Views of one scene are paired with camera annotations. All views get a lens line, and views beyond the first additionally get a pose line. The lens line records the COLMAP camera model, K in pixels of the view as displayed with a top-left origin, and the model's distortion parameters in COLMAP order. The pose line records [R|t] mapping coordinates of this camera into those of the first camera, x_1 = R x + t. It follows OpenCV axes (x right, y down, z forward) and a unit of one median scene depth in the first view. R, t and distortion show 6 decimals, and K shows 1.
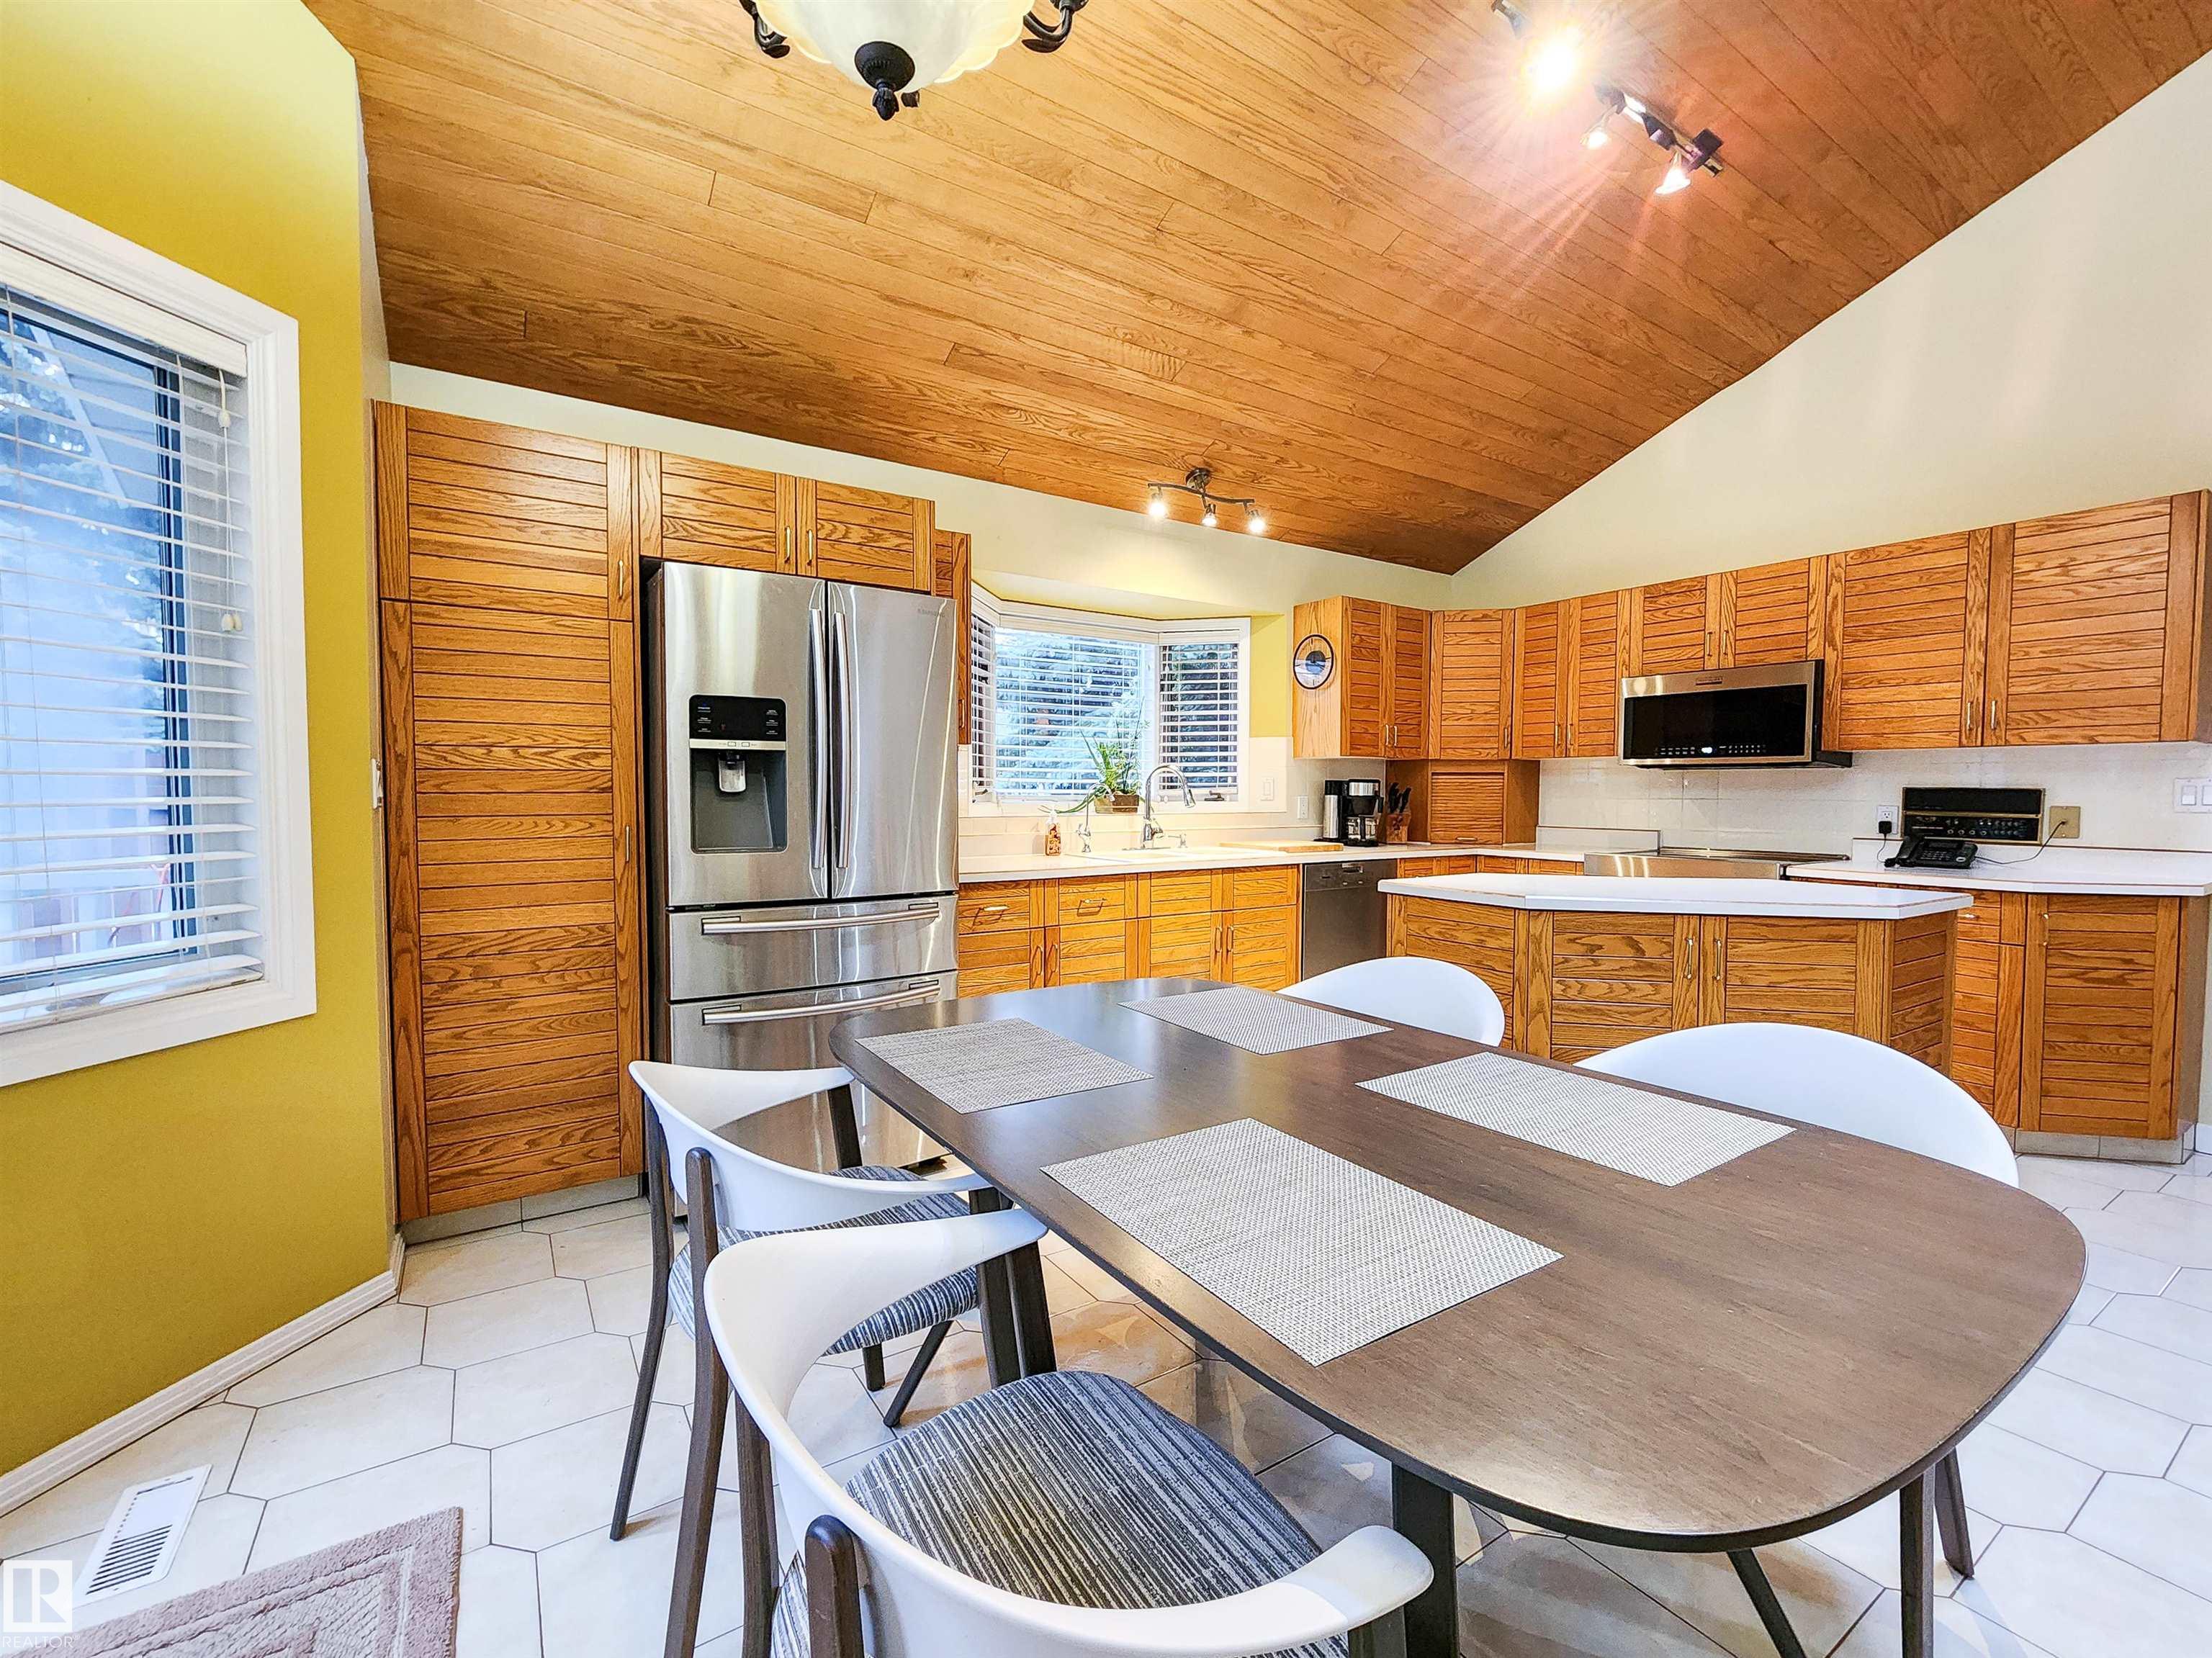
lens RADIAL K [[950.8, 0, 1106.0], [0, 950.8, 829.0], [0, 0, 1]] dist [0.002420, 0.000176]
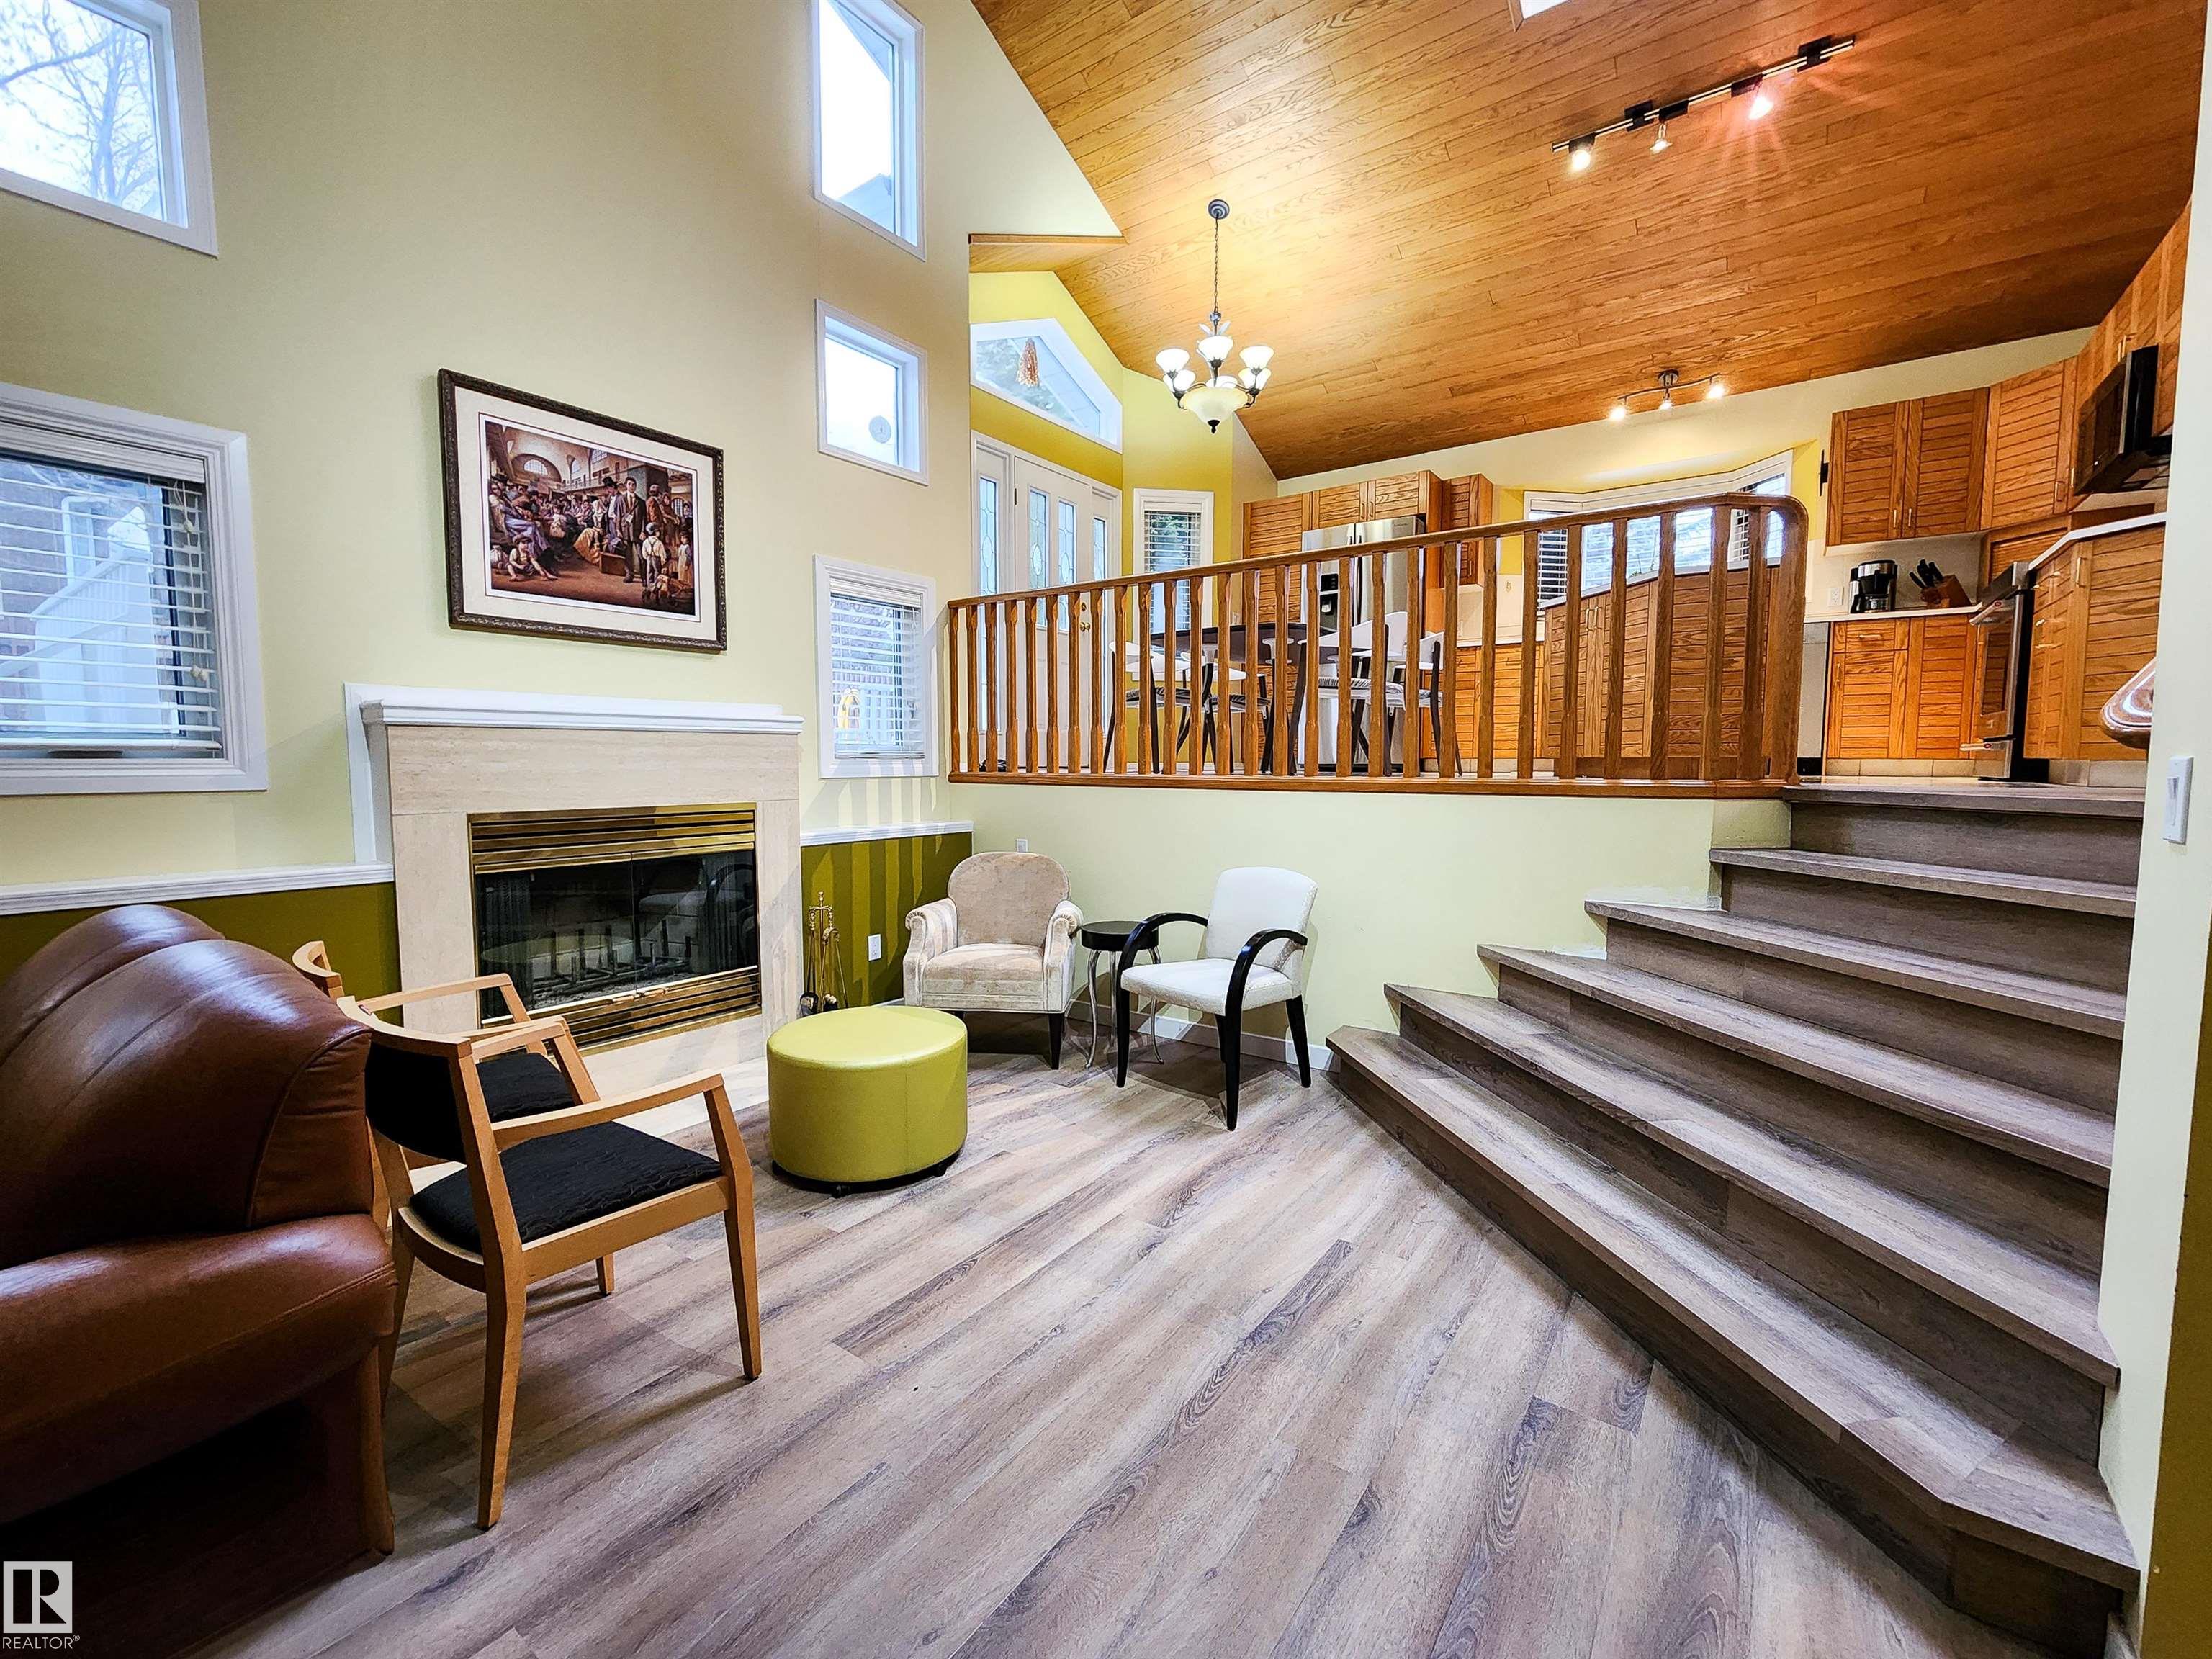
lens RADIAL K [[908.7, 0, 1106.0], [0, 908.7, 829.5], [0, 0, 1]] dist [-0.000147, 0.000280]
pose [[0.360608, 0.072242, -0.929915, 1.329916], [-0.035085, 0.997341, 0.063875, 0.317129], [0.932057, 0.009592, 0.362184, -0.371594]]
